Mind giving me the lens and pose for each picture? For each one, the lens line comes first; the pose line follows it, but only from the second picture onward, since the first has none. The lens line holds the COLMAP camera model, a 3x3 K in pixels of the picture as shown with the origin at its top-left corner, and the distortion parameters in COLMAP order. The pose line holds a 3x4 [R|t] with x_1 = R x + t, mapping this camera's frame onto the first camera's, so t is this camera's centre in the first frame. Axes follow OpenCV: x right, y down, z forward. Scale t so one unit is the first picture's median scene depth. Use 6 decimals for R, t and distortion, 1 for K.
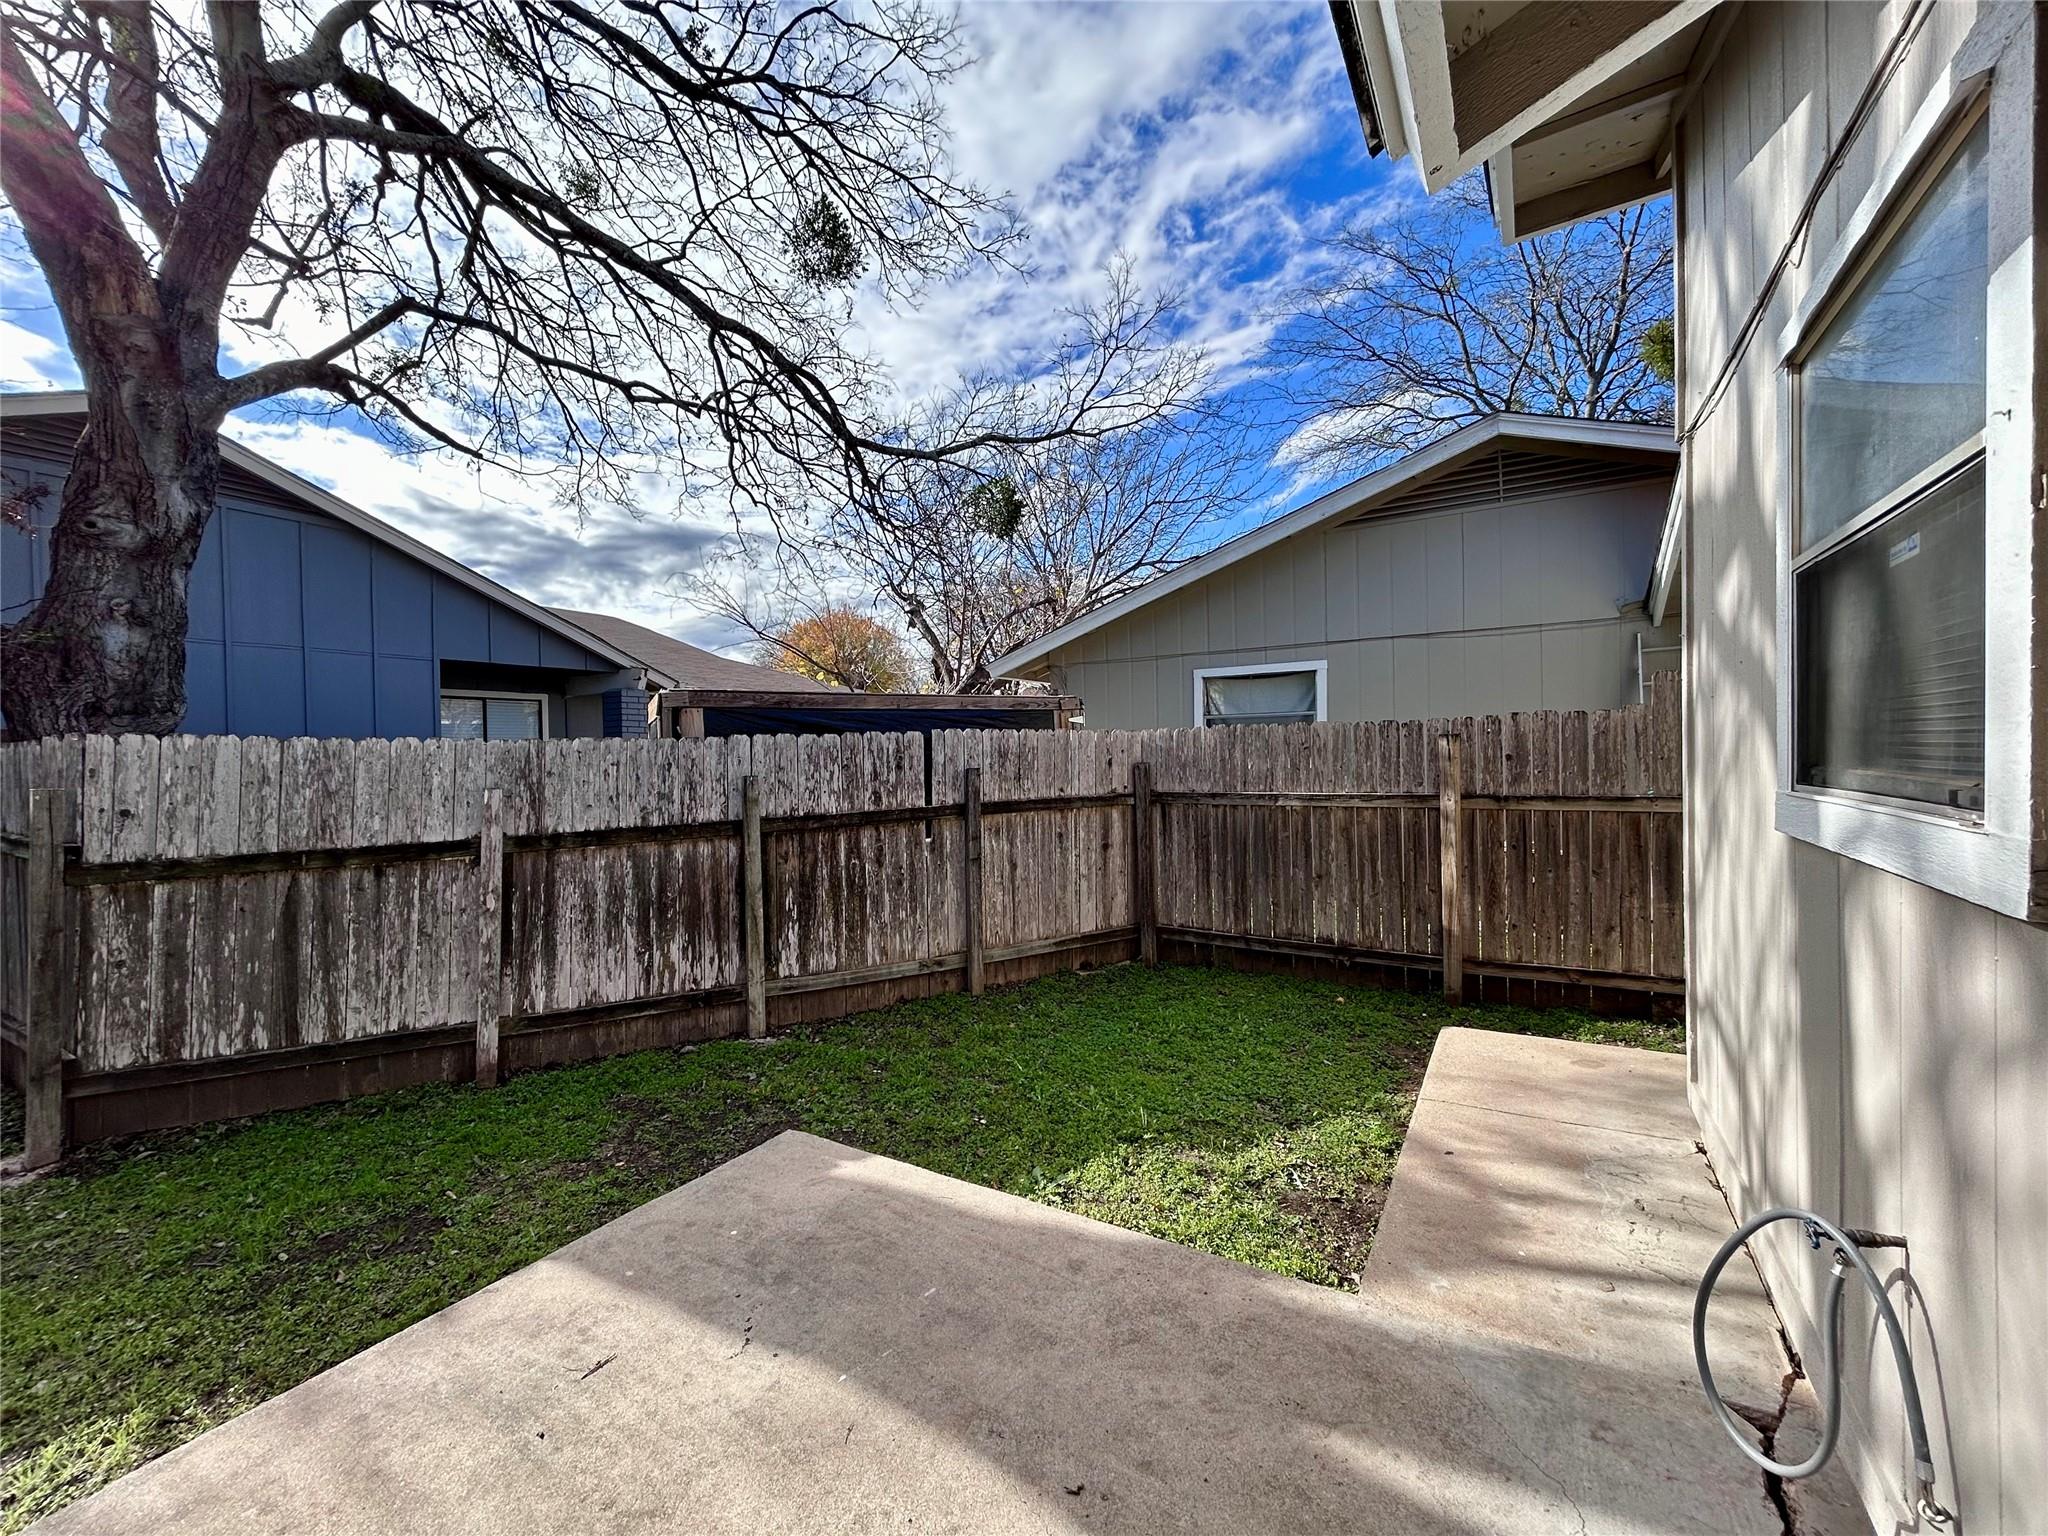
lens RADIAL K [[819.9, 0, 1025.1], [0, 819.9, 769.3], [0, 0, 1]] dist [0.000503, -0.000854]
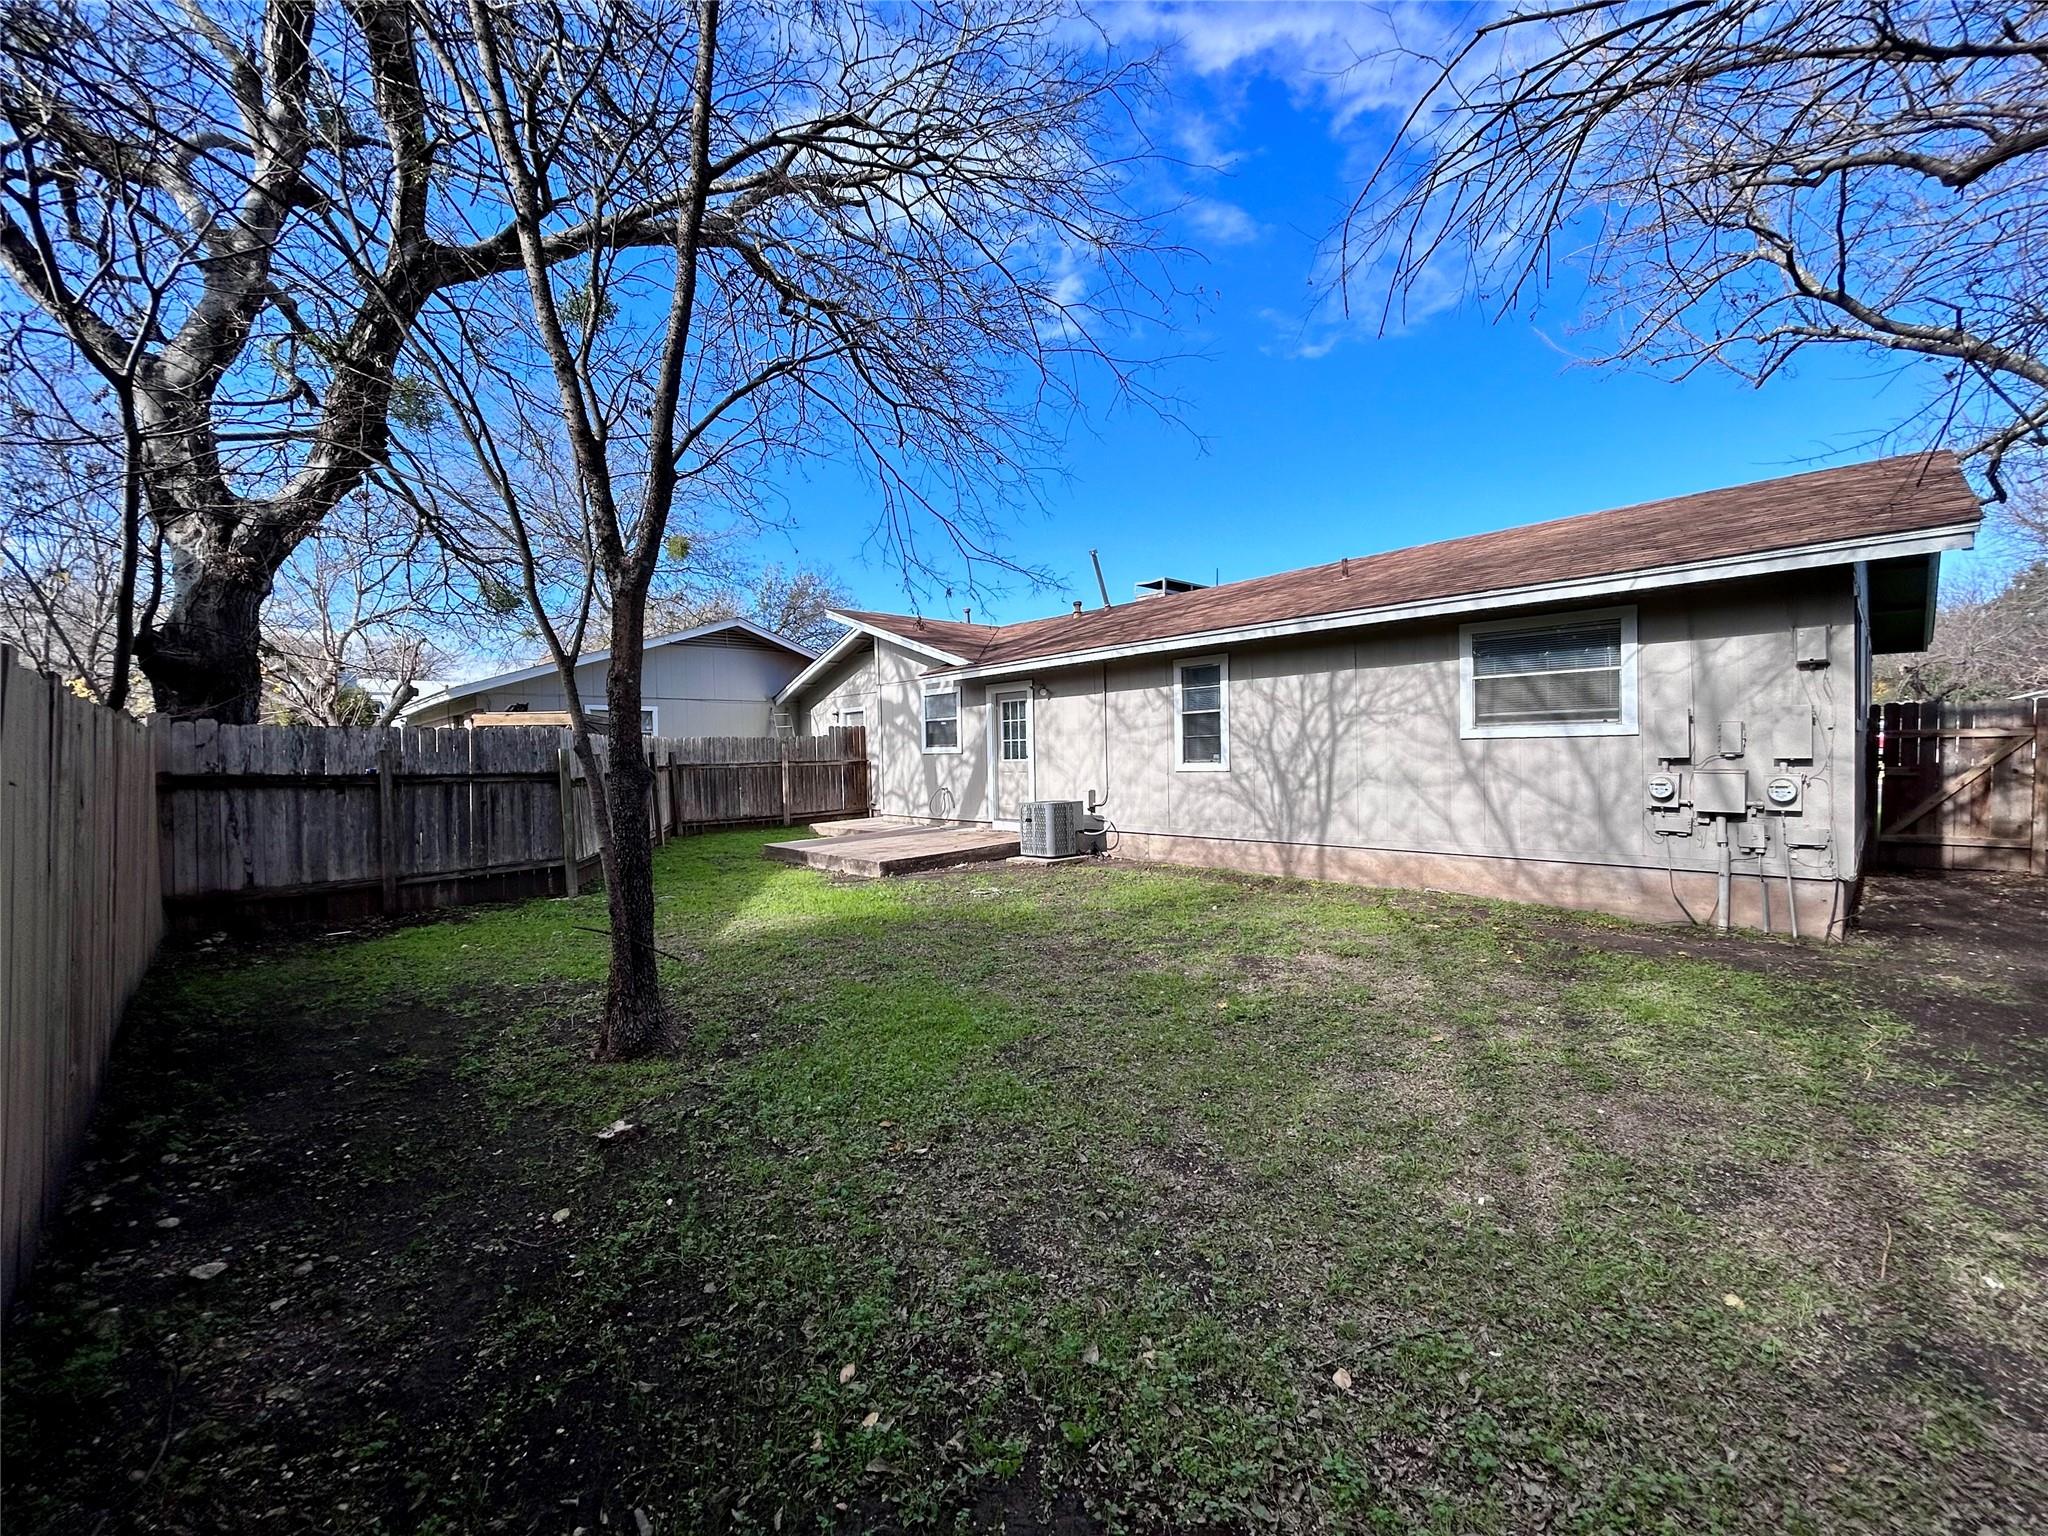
lens RADIAL K [[819.9, 0, 1023.4], [0, 819.9, 758.8], [0, 0, 1]] dist [0.000503, -0.000854]
pose [[0.251683, 0.013741, 0.967712, -2.921314], [0.027793, 0.999384, -0.021419, 0.143611], [-0.967411, 0.032286, 0.251146, -0.841918]]
